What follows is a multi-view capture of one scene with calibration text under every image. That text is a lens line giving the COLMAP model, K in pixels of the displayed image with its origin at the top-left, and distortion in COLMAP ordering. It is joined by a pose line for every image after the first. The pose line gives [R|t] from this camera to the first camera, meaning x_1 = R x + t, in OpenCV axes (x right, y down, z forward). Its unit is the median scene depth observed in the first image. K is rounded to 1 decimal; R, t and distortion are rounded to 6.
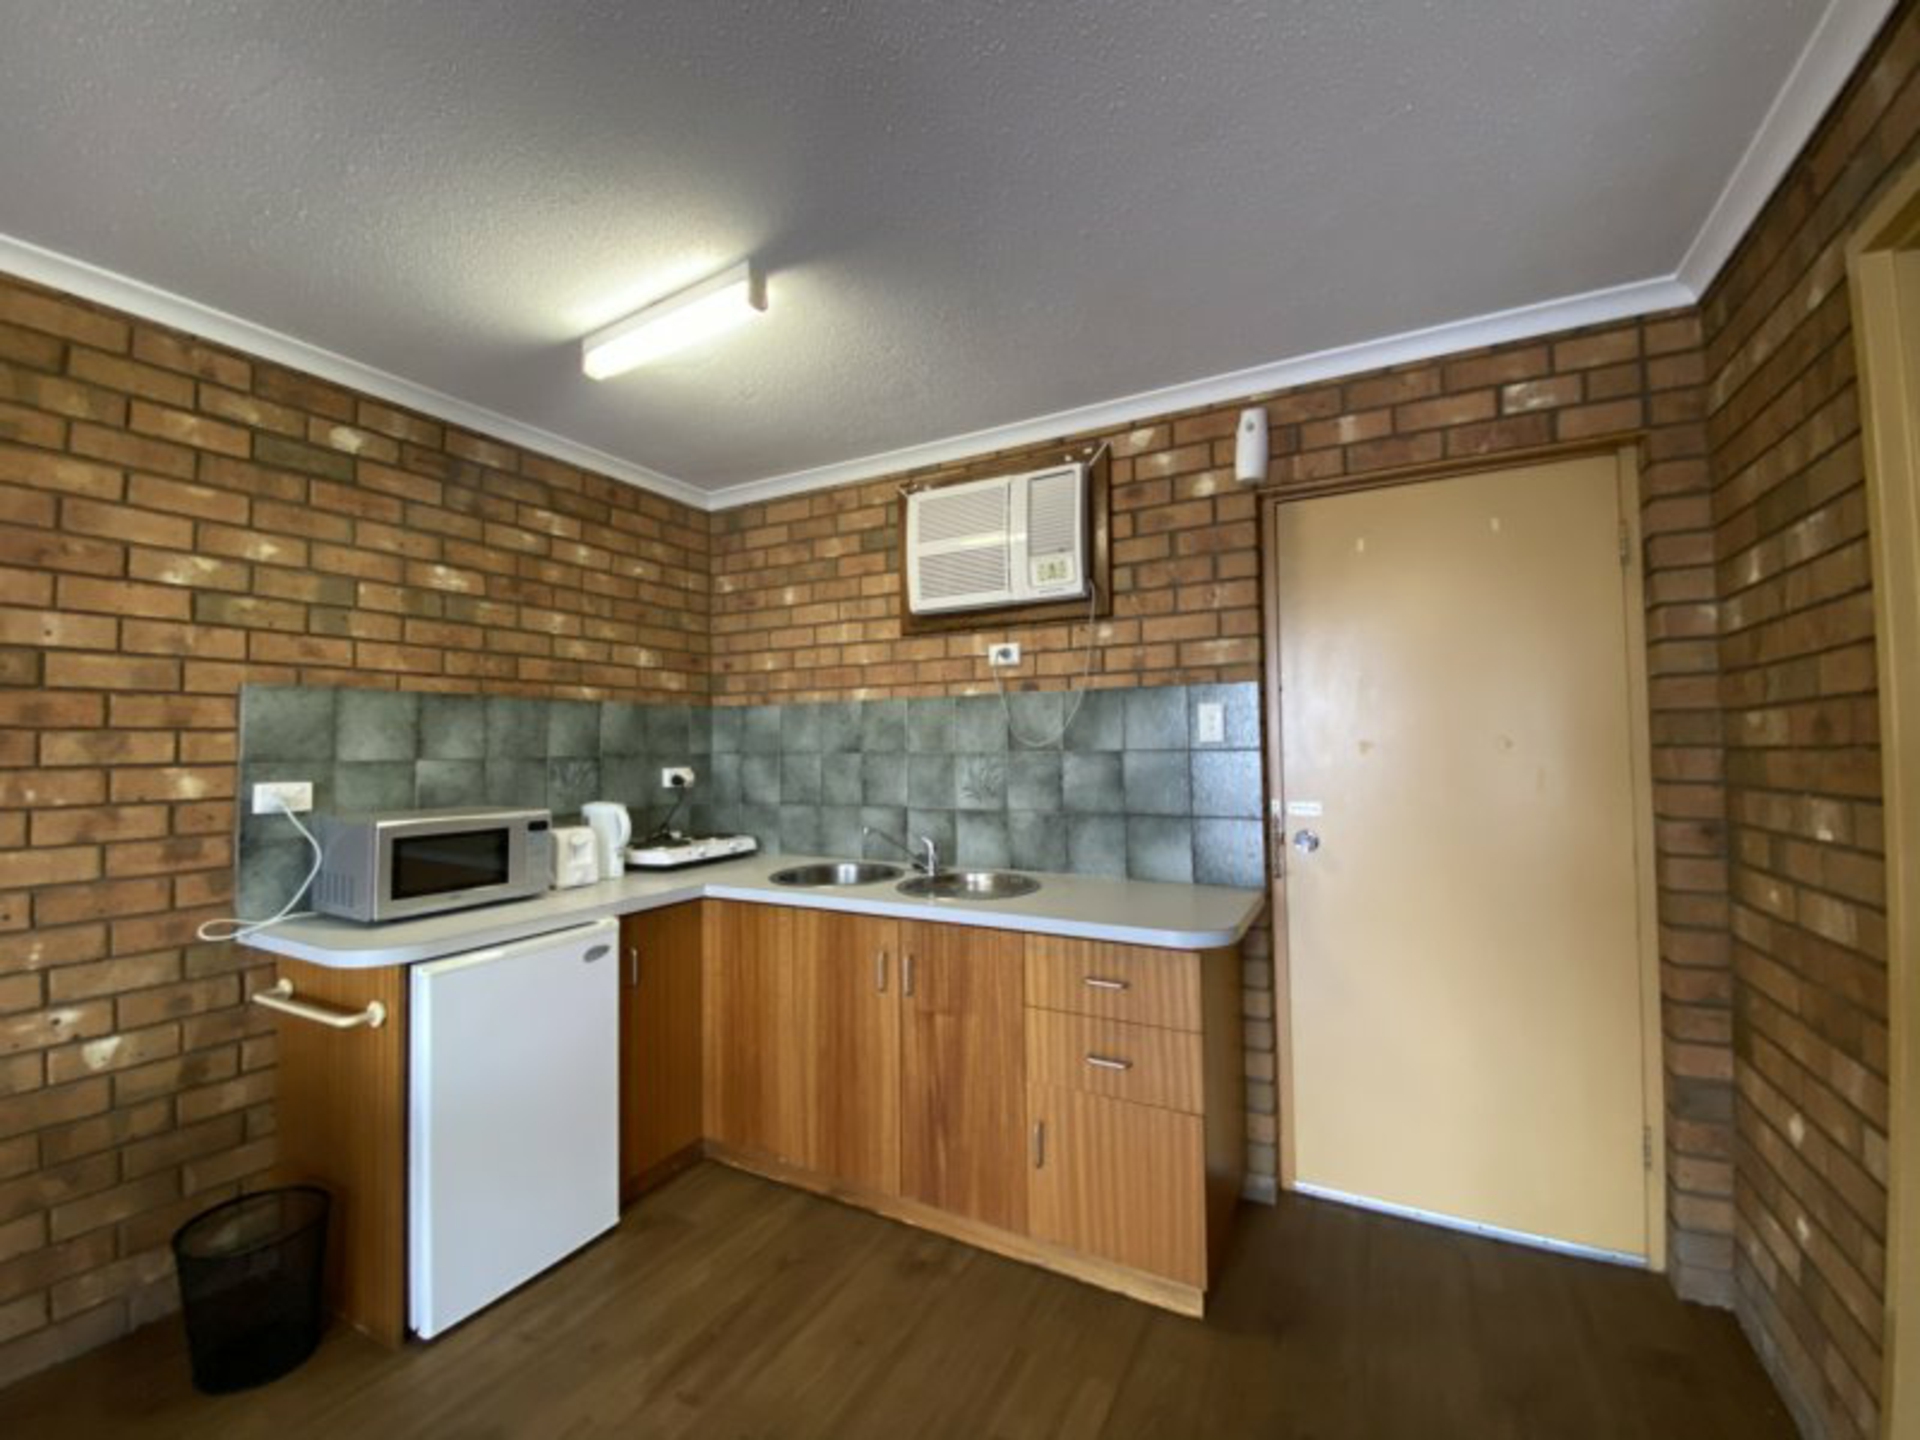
lens RADIAL K [[785.7, 0, 956.4], [0, 785.7, 724.0], [0, 0, 1]] dist [0.022689, -0.025313]
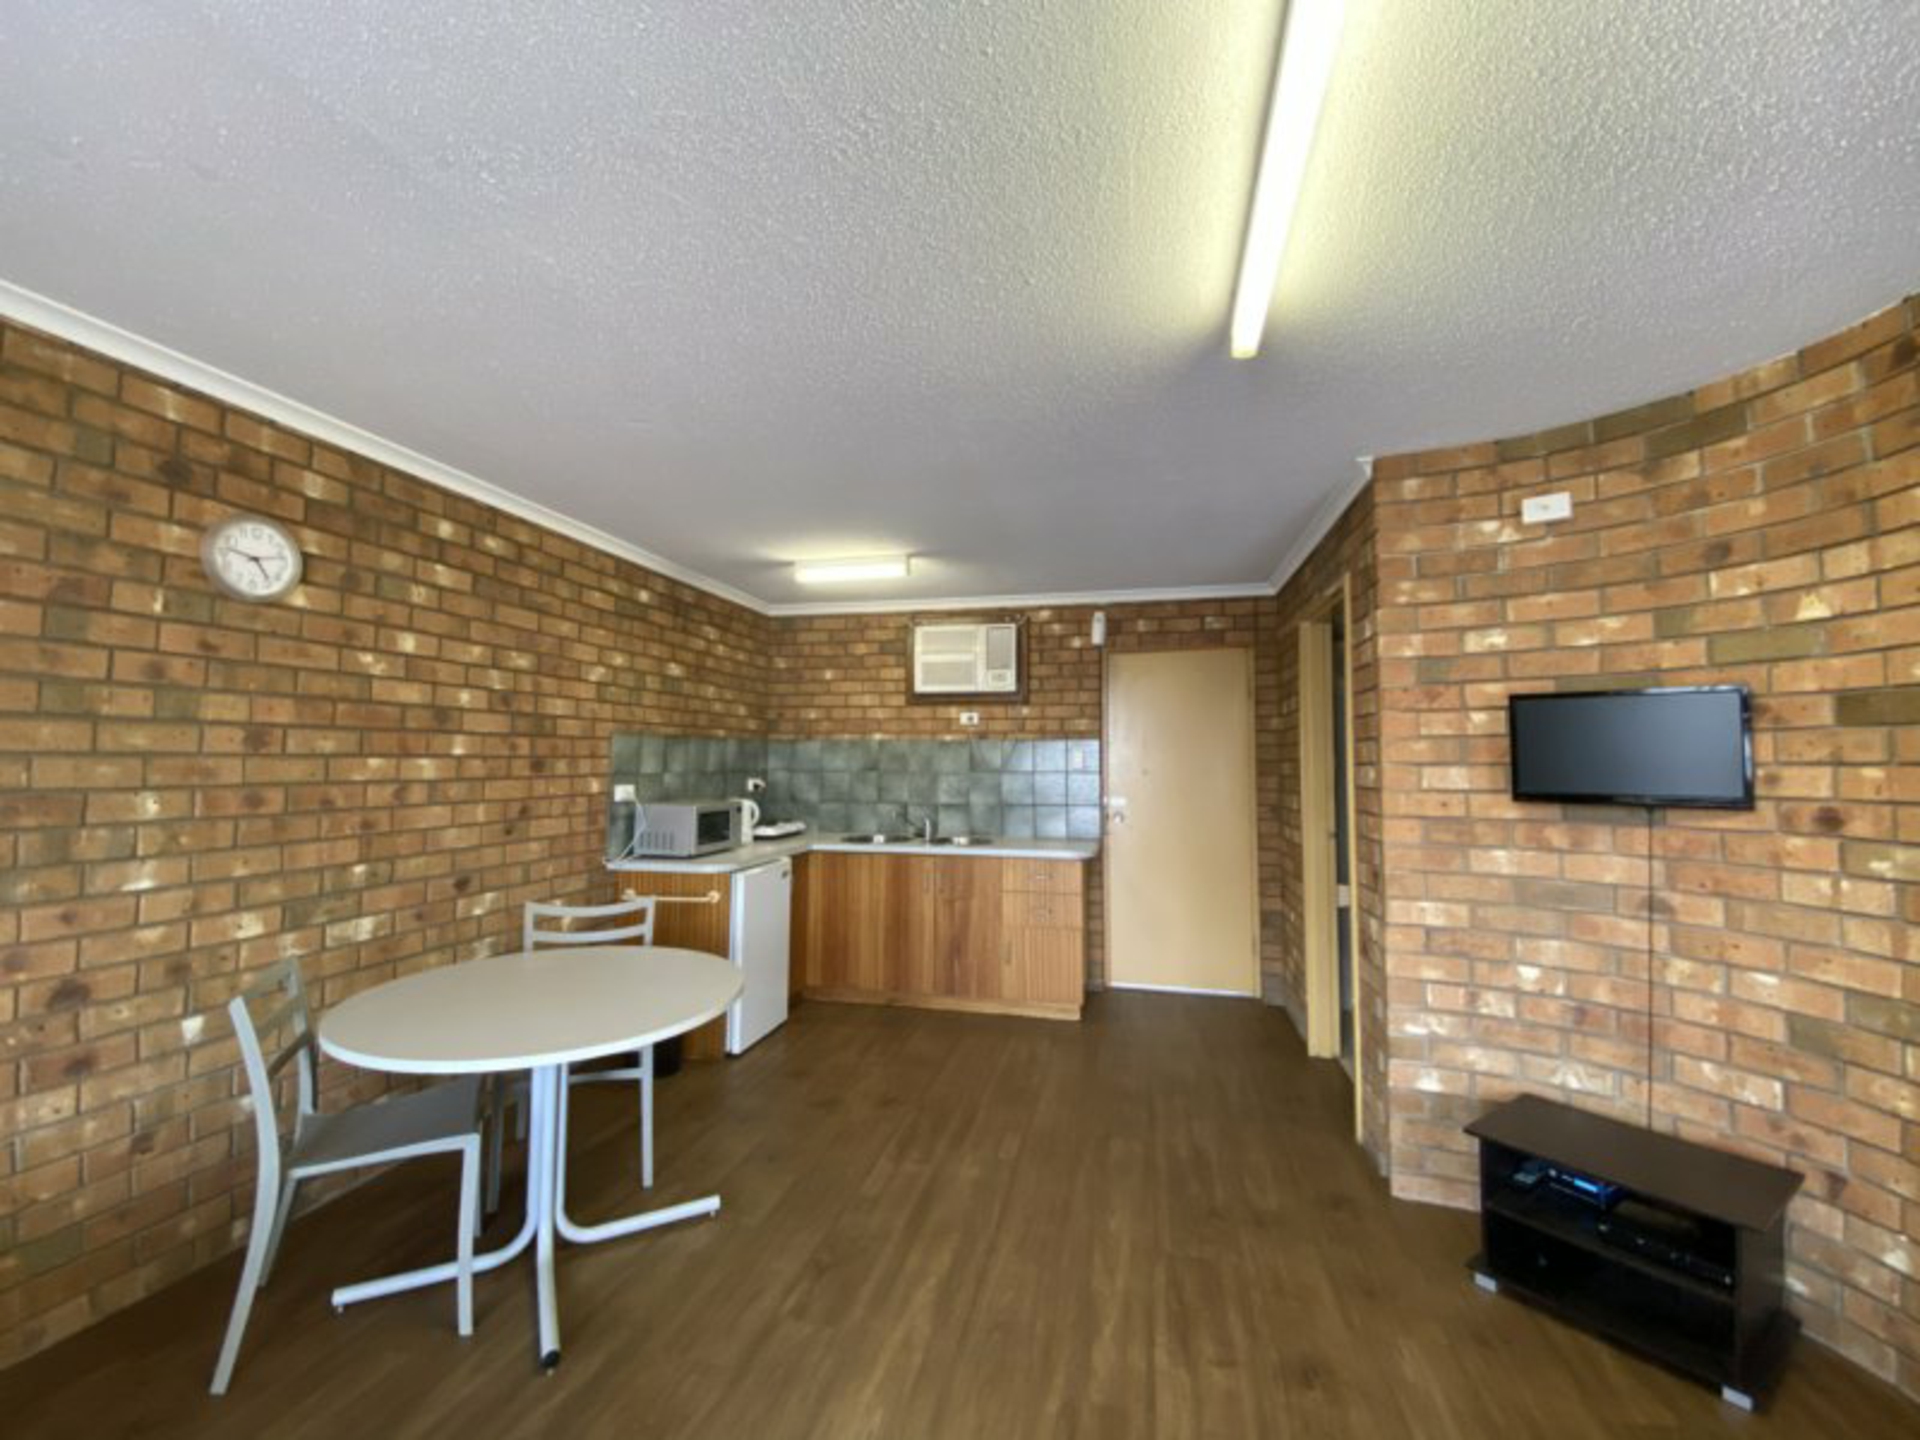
lens RADIAL K [[785.7, 0, 956.4], [0, 785.7, 724.0], [0, 0, 1]] dist [0.022689, -0.025313]
pose [[0.964204, 0.028044, 0.263674, -0.492805], [-0.023722, 0.999527, -0.019561, -0.043426], [-0.264098, 0.012606, 0.964413, -0.838465]]
